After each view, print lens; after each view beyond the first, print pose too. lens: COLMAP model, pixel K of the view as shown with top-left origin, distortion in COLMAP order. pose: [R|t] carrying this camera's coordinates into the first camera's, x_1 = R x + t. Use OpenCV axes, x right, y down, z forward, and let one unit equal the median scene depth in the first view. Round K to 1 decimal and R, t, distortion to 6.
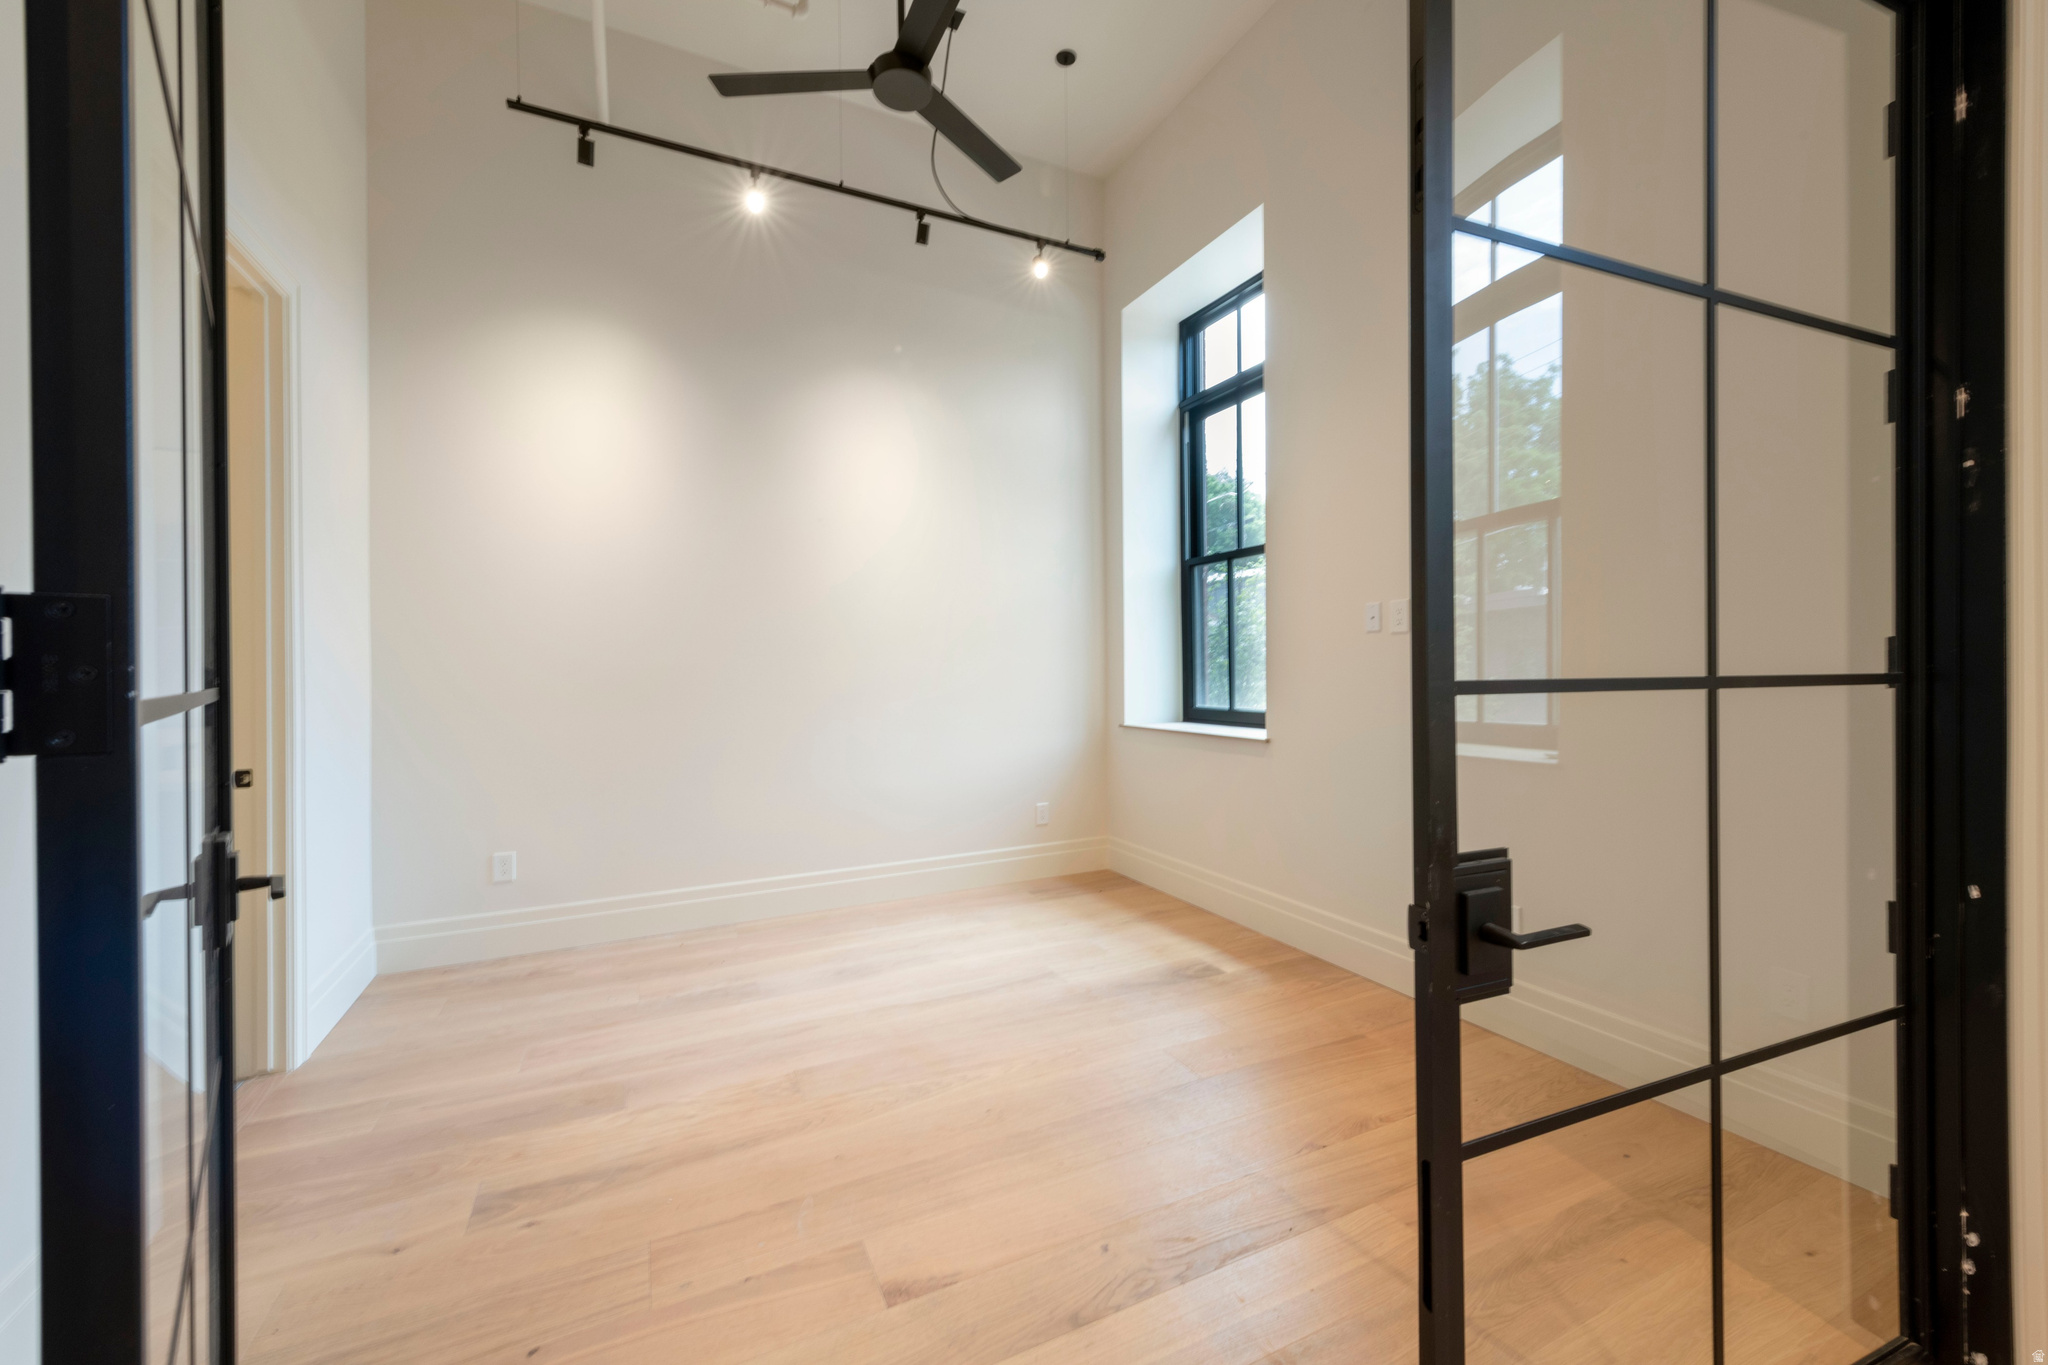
lens RADIAL K [[799.8, 0, 1027.2], [0, 799.8, 674.4], [0, 0, 1]] dist [0.005749, -0.001468]
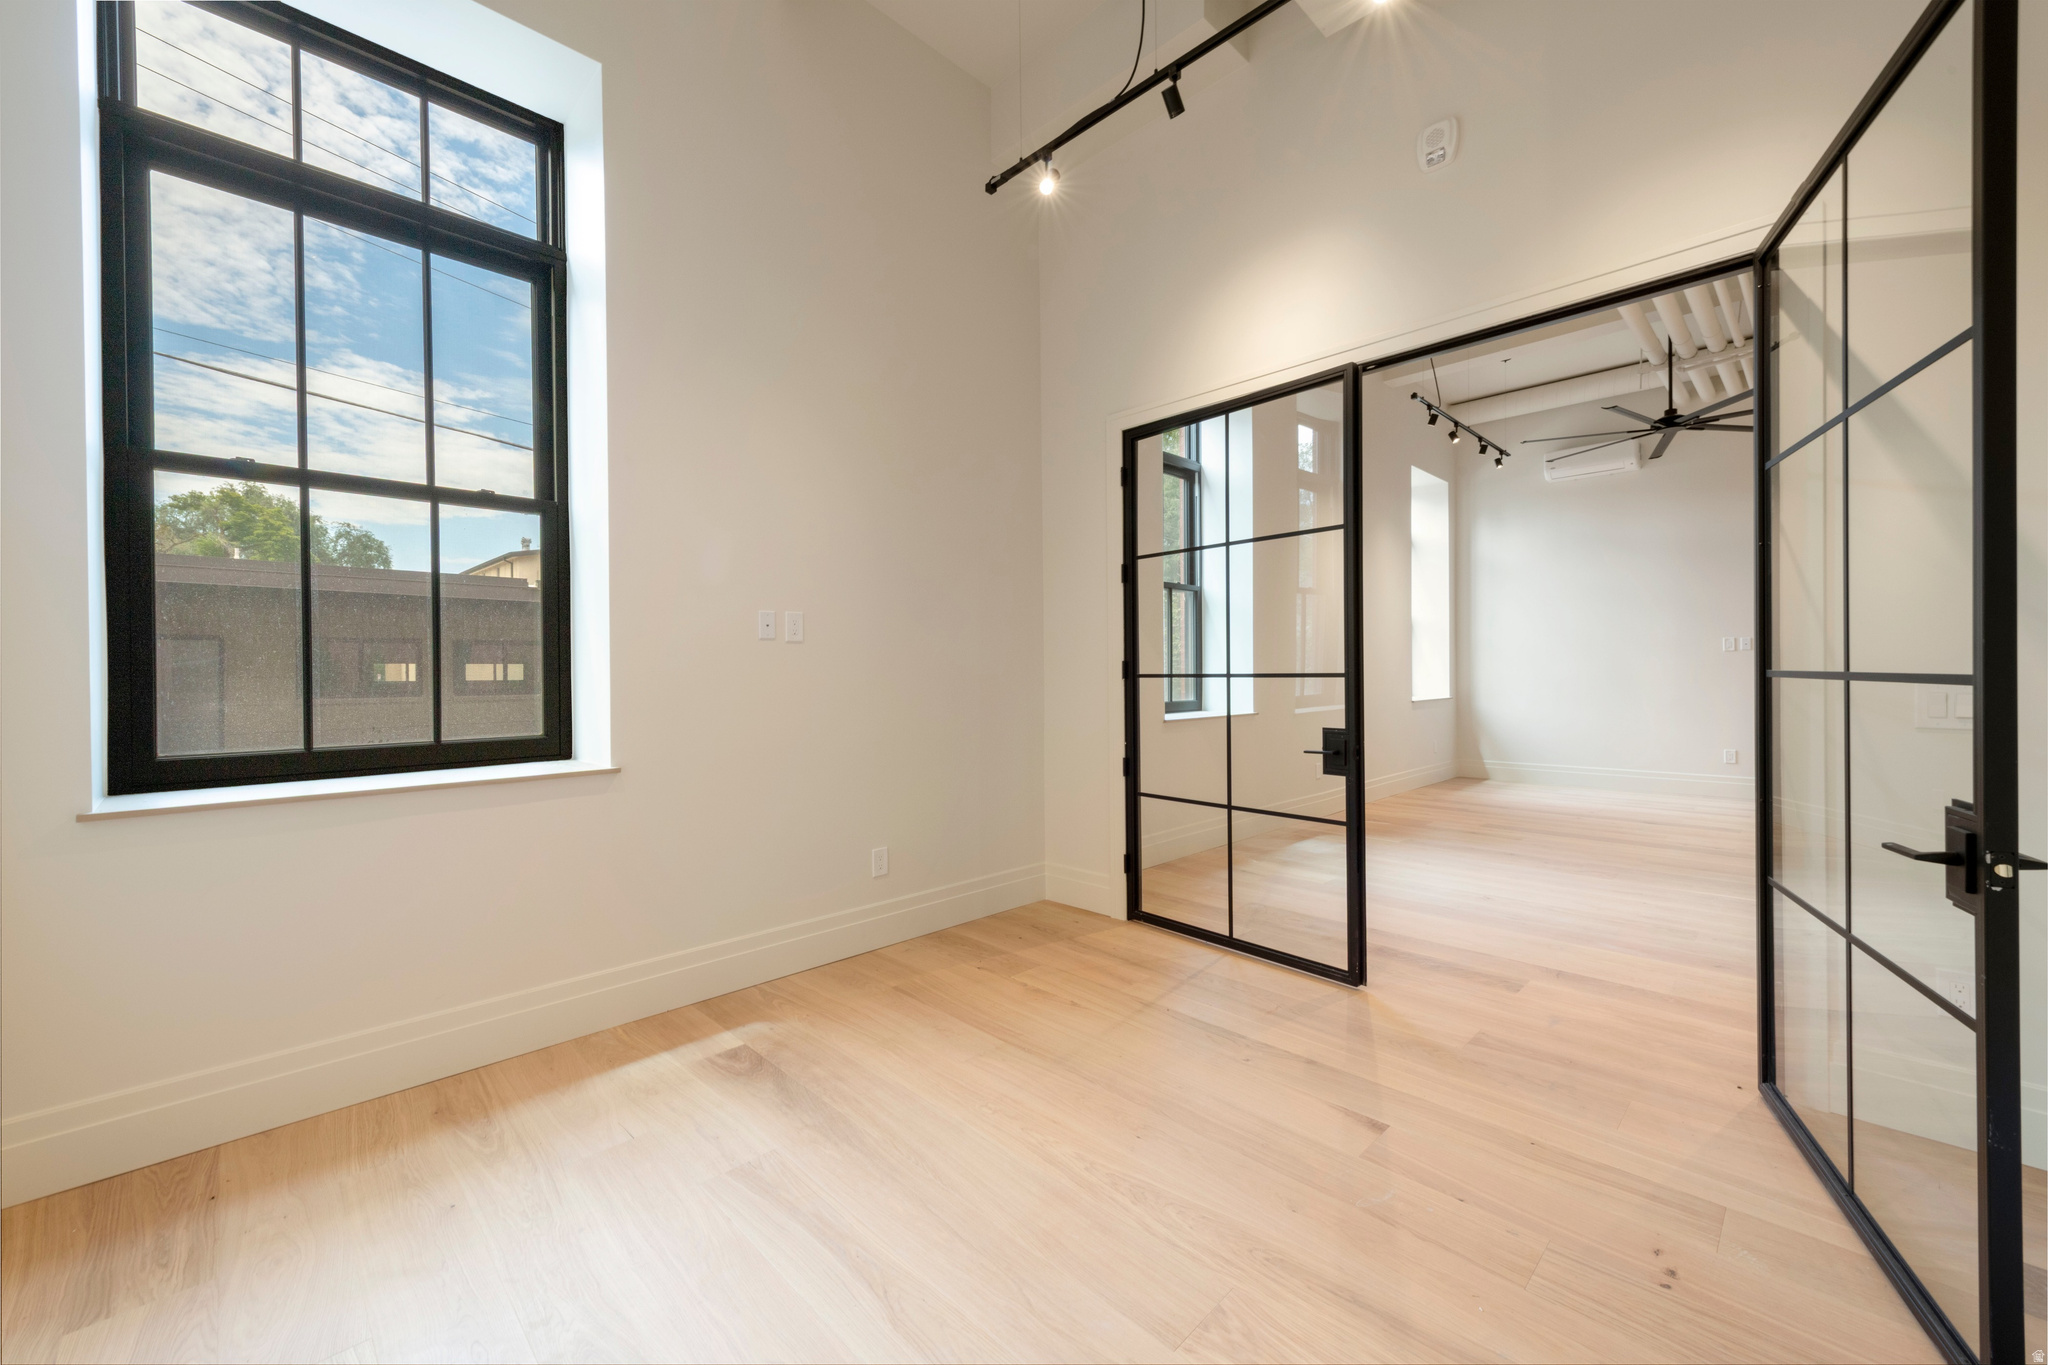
lens RADIAL K [[799.8, 0, 1028.4], [0, 799.8, 679.9], [0, 0, 1]] dist [0.005749, -0.001468]
pose [[-0.323034, 0.000160, 0.946387, -0.680500], [0.017760, 0.999825, 0.005893, -0.001356], [-0.946221, 0.018712, -0.322980, 1.072155]]
